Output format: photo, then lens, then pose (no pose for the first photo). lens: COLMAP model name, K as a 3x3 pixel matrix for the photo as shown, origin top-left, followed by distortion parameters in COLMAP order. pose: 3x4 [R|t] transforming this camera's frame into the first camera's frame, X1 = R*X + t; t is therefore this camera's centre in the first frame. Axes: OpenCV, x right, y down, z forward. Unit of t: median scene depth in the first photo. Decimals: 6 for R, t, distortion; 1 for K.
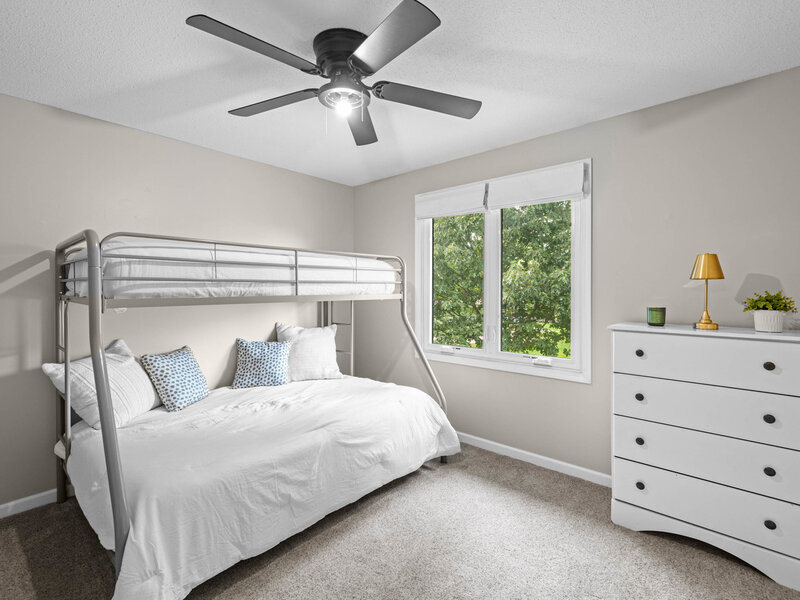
lens RADIAL K [[371.0, 0, 400.0], [0, 371.0, 300.0], [0, 0, 1]] dist [-0.003761, -0.000212]
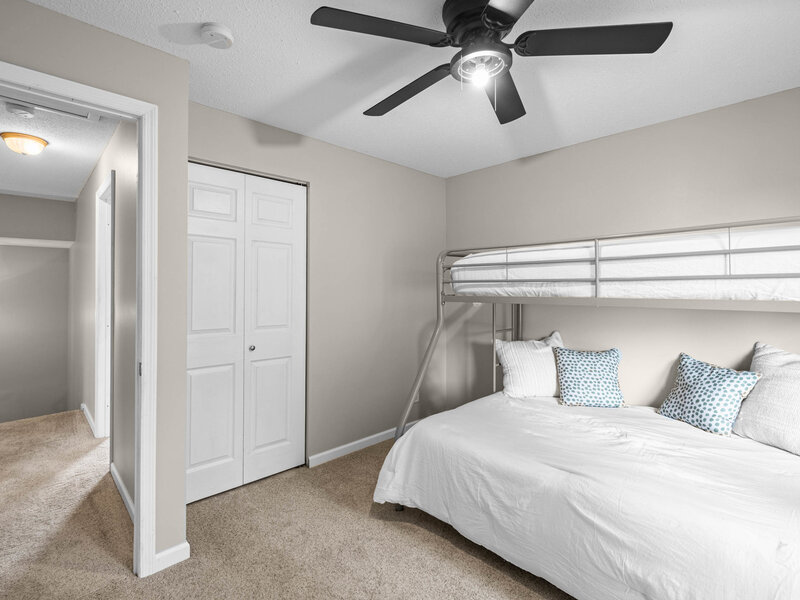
lens RADIAL K [[386.5, 0, 401.6], [0, 386.5, 293.1], [0, 0, 1]] dist [0.000430, 0.000210]
pose [[-0.068282, 0.013319, -0.997577, 0.587572], [-0.029737, 0.999439, 0.015379, -0.023076], [0.997223, 0.030715, -0.067848, 0.692323]]
